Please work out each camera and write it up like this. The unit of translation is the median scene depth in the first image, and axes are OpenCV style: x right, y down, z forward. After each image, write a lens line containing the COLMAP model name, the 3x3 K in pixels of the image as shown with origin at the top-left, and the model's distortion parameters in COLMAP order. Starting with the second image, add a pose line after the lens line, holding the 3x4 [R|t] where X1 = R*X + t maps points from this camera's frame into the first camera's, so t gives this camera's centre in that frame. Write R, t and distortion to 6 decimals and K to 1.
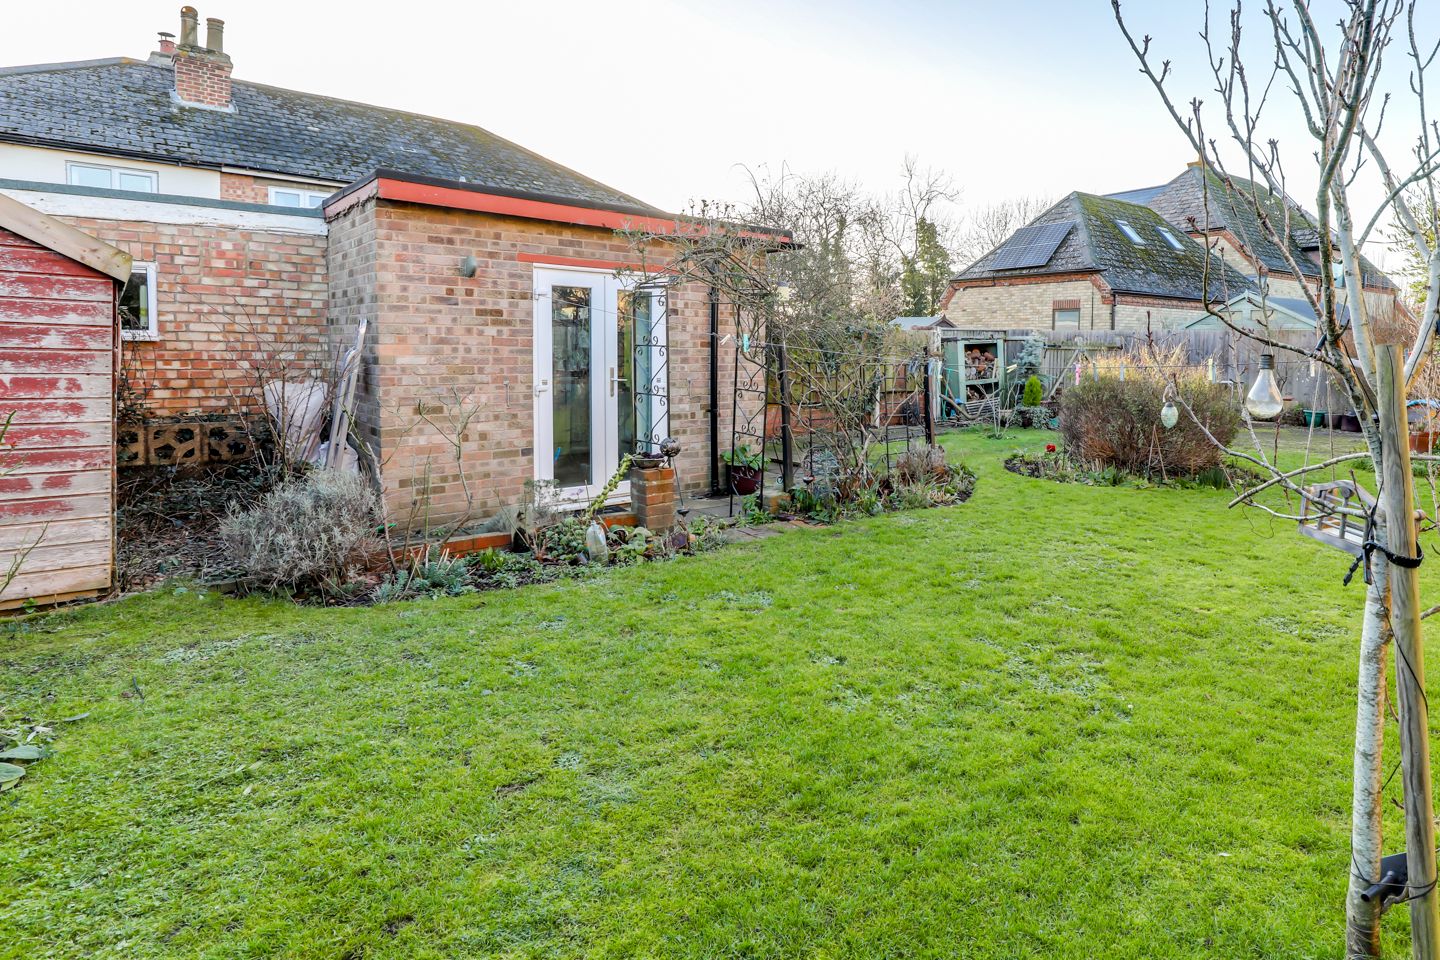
lens RADIAL K [[919.7, 0, 720.4], [0, 919.7, 479.9], [0, 0, 1]] dist [-0.003249, 0.000942]
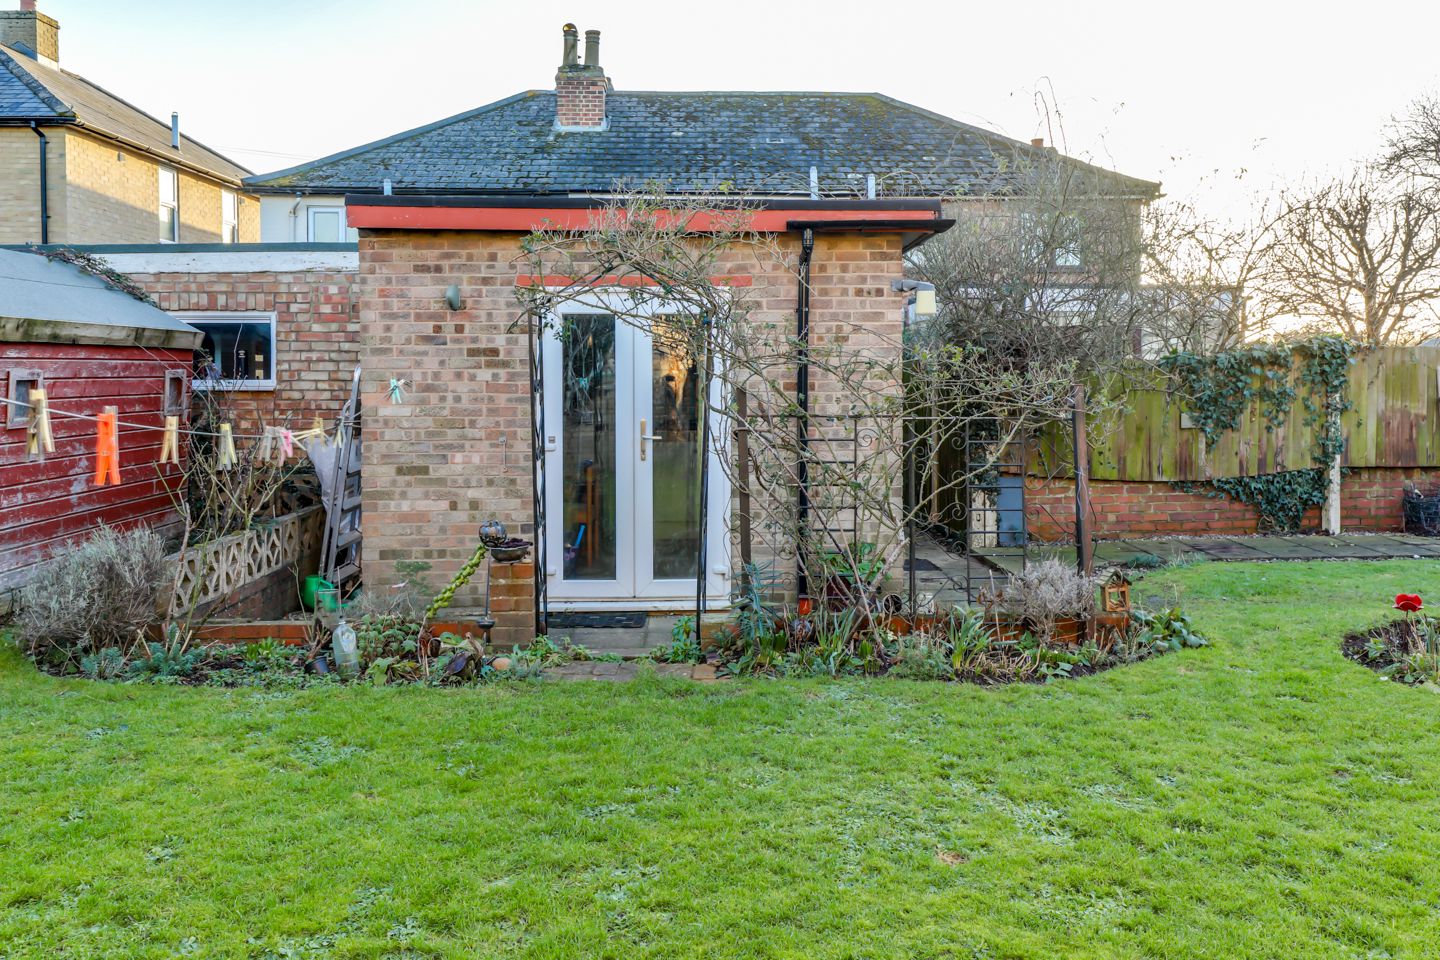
lens RADIAL K [[1260.0, 0, 718.5], [0, 1260.0, 485.0], [0, 0, 1]] dist [0.048464, 0.001603]
pose [[0.707184, 0.044248, -0.705644, 0.672522], [-0.087371, 0.995859, -0.025116, -0.056071], [0.701610, 0.079415, 0.708122, 0.368318]]
